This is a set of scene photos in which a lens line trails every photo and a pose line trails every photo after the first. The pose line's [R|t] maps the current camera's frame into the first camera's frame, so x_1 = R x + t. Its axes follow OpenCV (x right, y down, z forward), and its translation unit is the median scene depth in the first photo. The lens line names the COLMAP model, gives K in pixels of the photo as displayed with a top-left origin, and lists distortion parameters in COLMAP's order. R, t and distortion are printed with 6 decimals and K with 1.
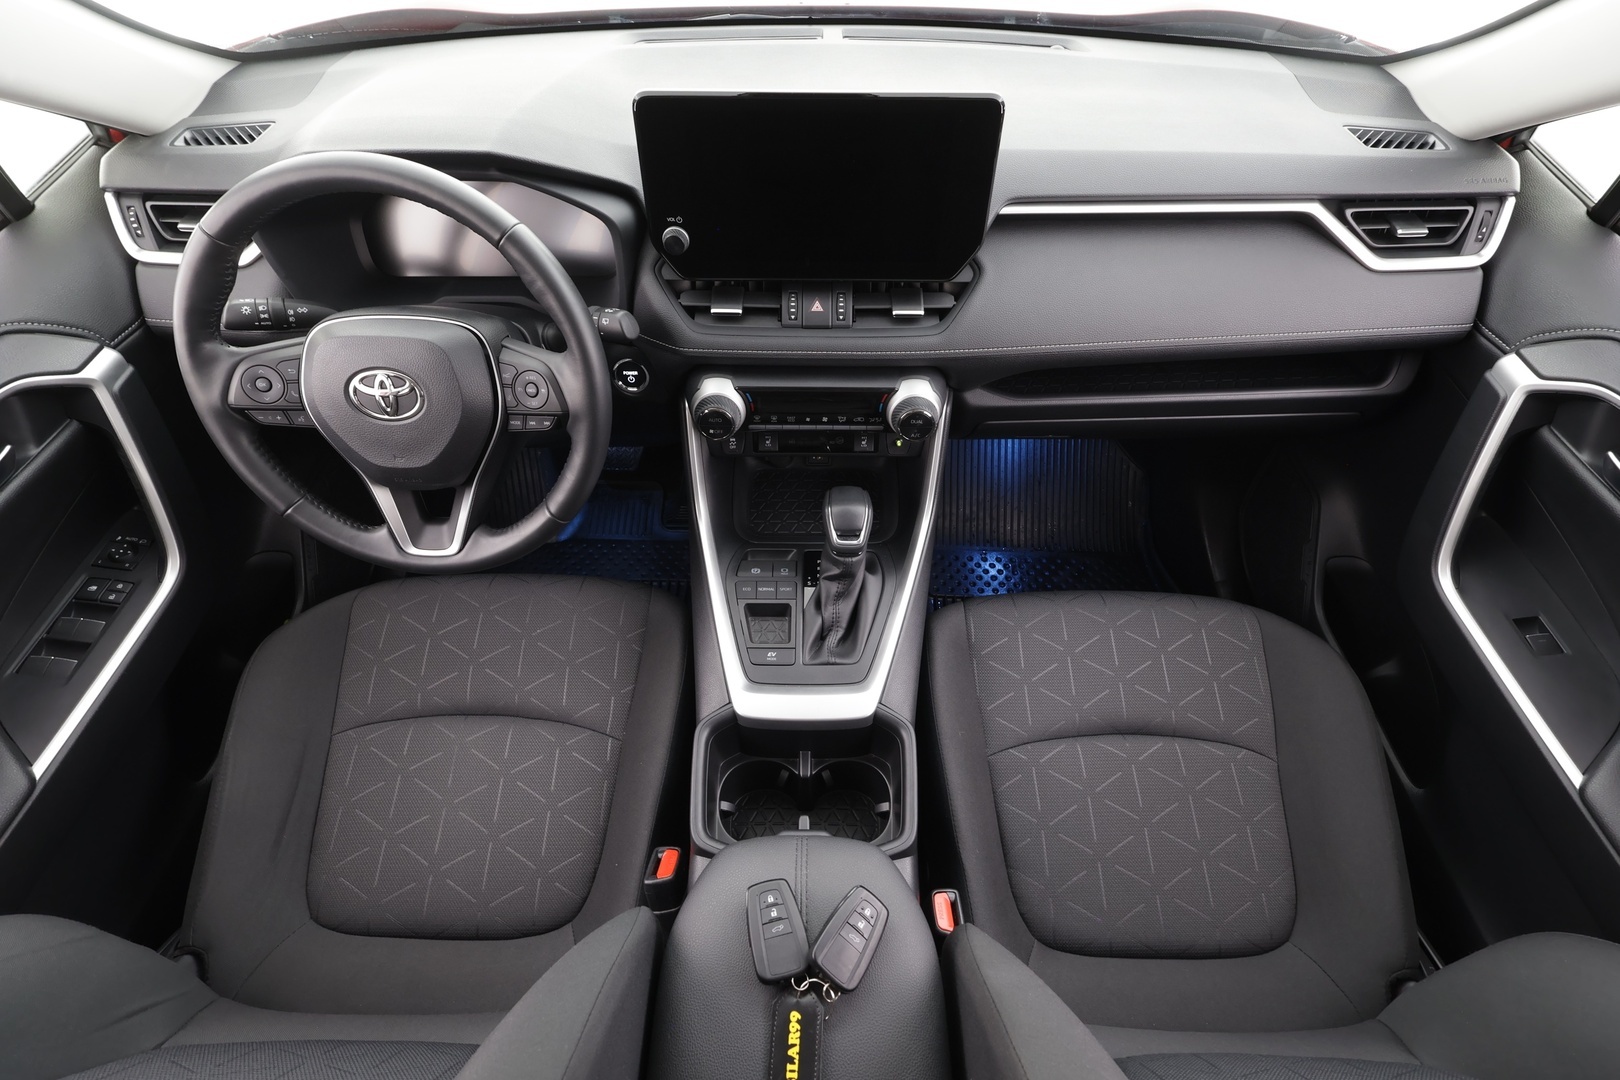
lens RADIAL K [[746.4, 0, 815.5], [0, 746.4, 538.4], [0, 0, 1]] dist [-0.008909, 0.002672]
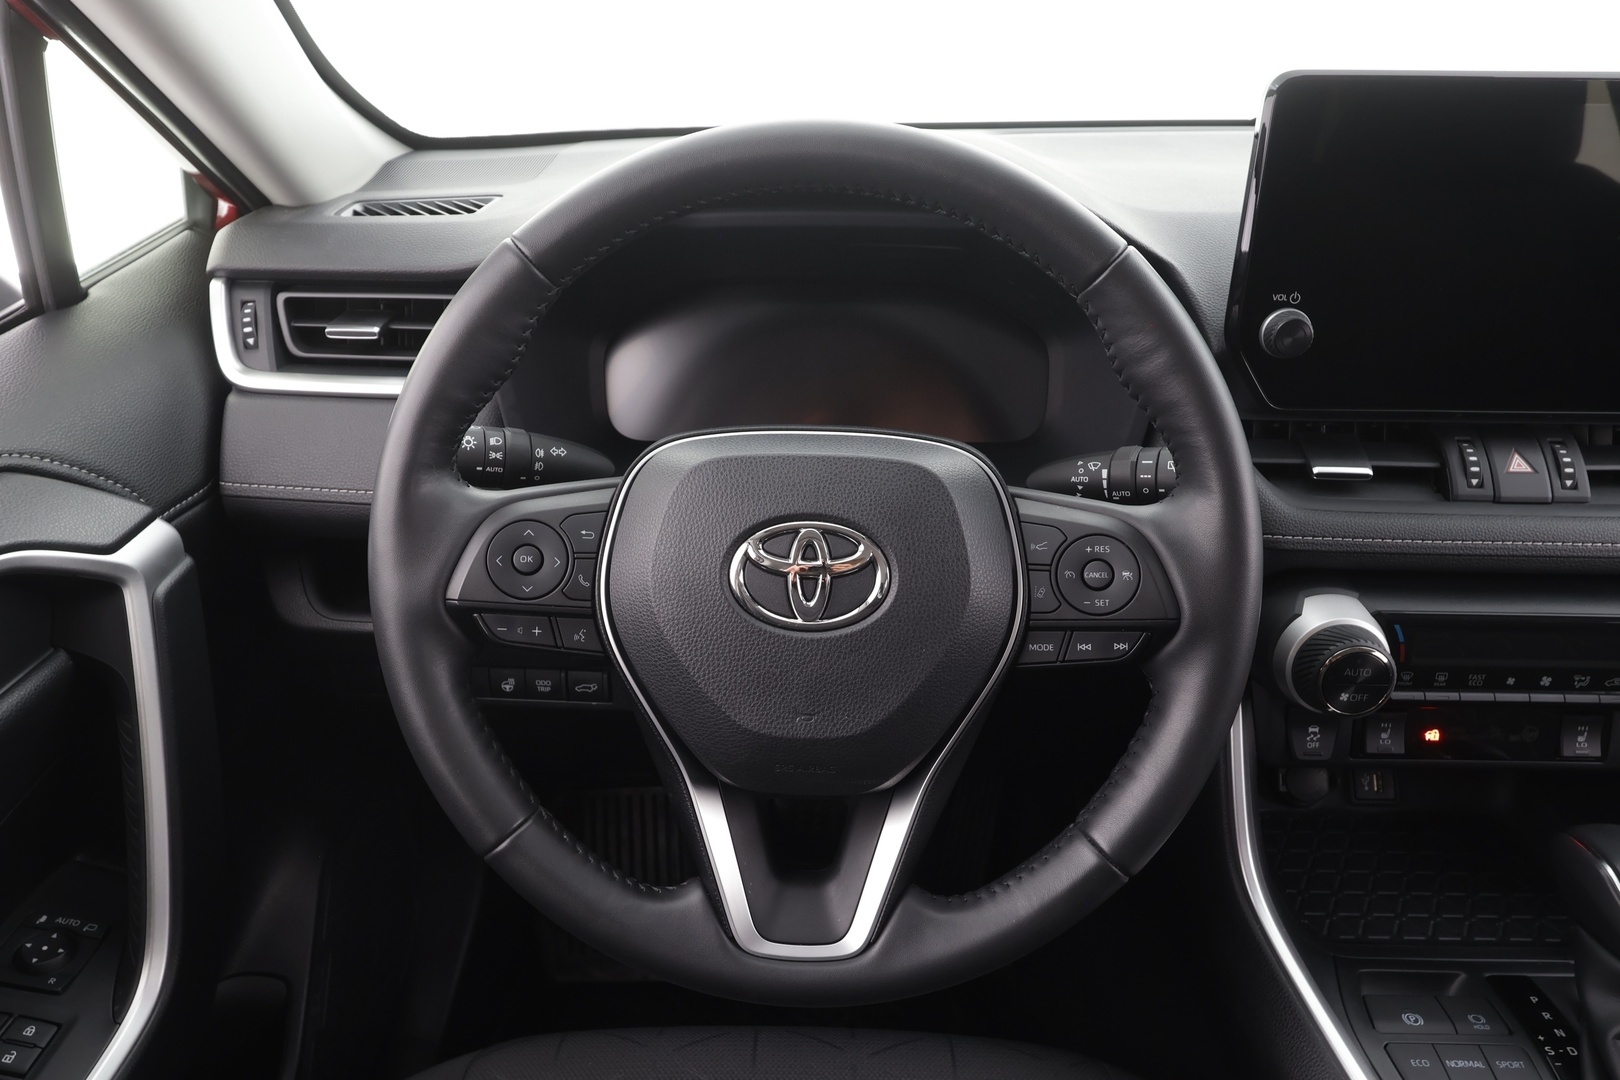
lens RADIAL K [[1098.9, 0, 820.9], [0, 1098.9, 549.6], [0, 0, 1]] dist [-0.005116, 0.003062]
pose [[0.999835, 0.006453, -0.017007, -0.474199], [-0.012609, 0.919752, -0.392298, 0.052239], [0.013110, 0.392447, 0.919681, 0.310688]]
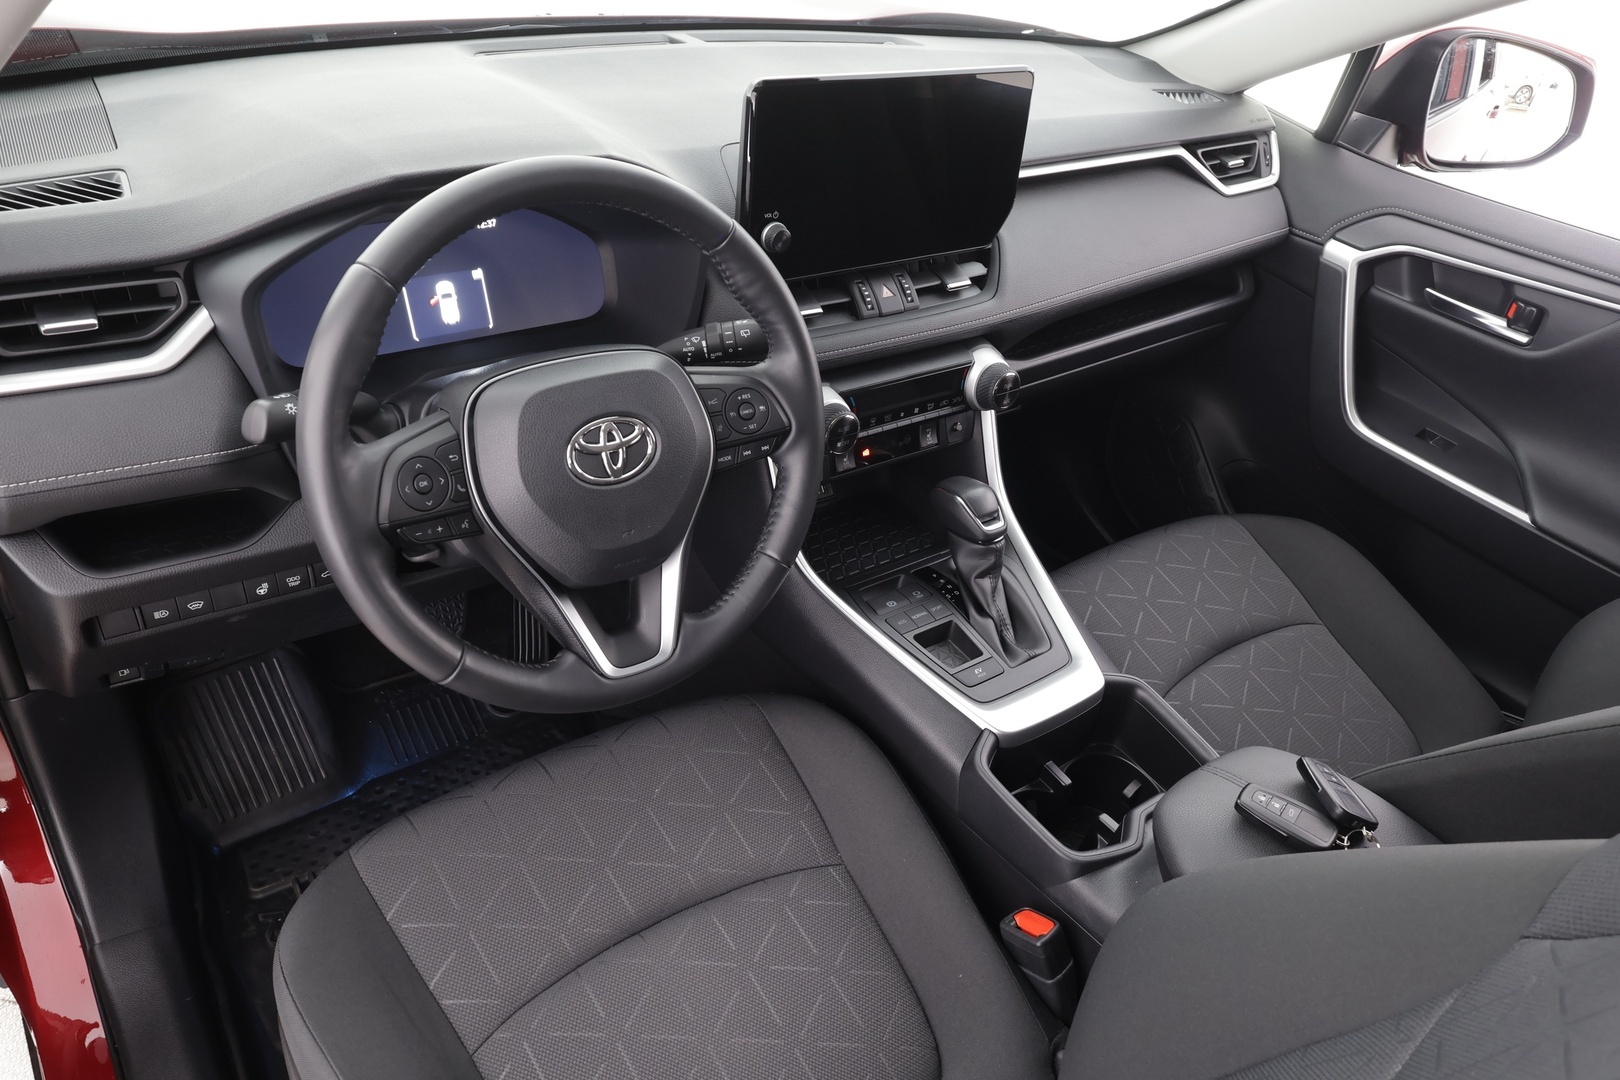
lens RADIAL K [[1098.9, 0, 806.8], [0, 1098.9, 543.7], [0, 0, 1]] dist [-0.005116, 0.003062]
pose [[0.801531, -0.271313, 0.532857, -0.887562], [0.370286, 0.924924, -0.086049, 0.057786], [-0.469506, 0.266280, 0.841819, -0.015529]]
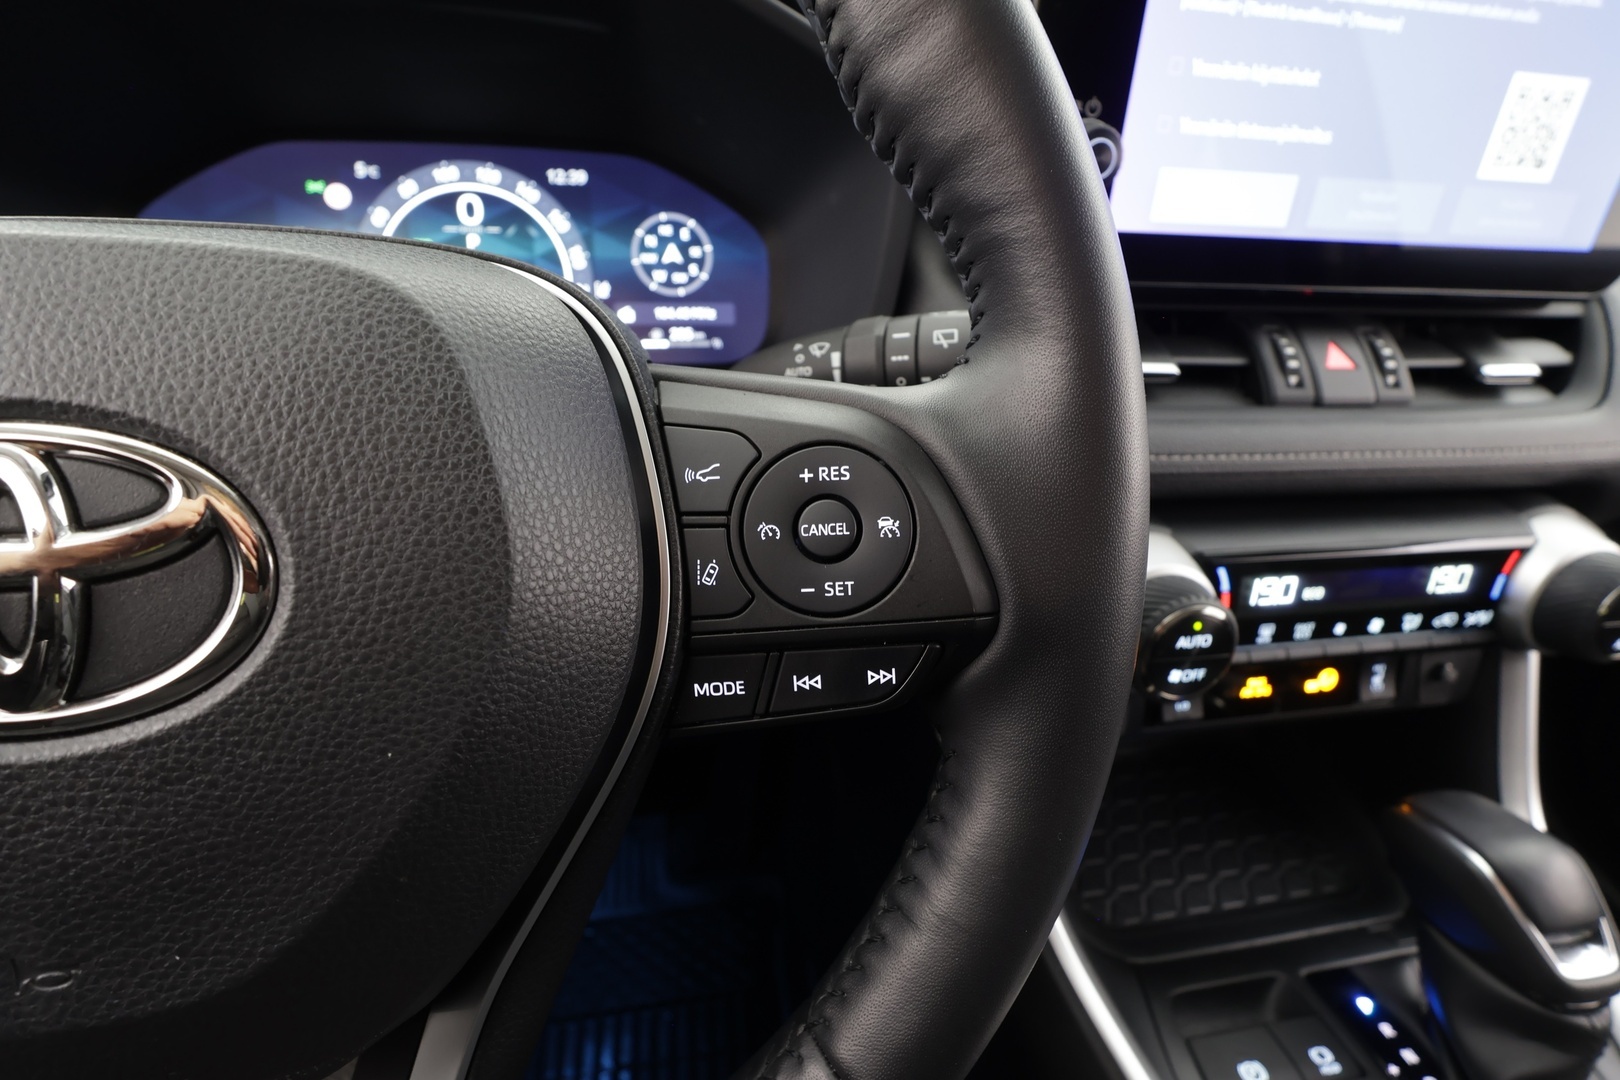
lens RADIAL K [[746.4, 0, 813.4], [0, 746.4, 544.4], [0, 0, 1]] dist [-0.008909, 0.002672]
pose [[0.980507, -0.050563, 0.189864, -0.372308], [0.112470, 0.936781, -0.331348, -0.107232], [-0.161107, 0.346243, 0.924208, 0.698575]]
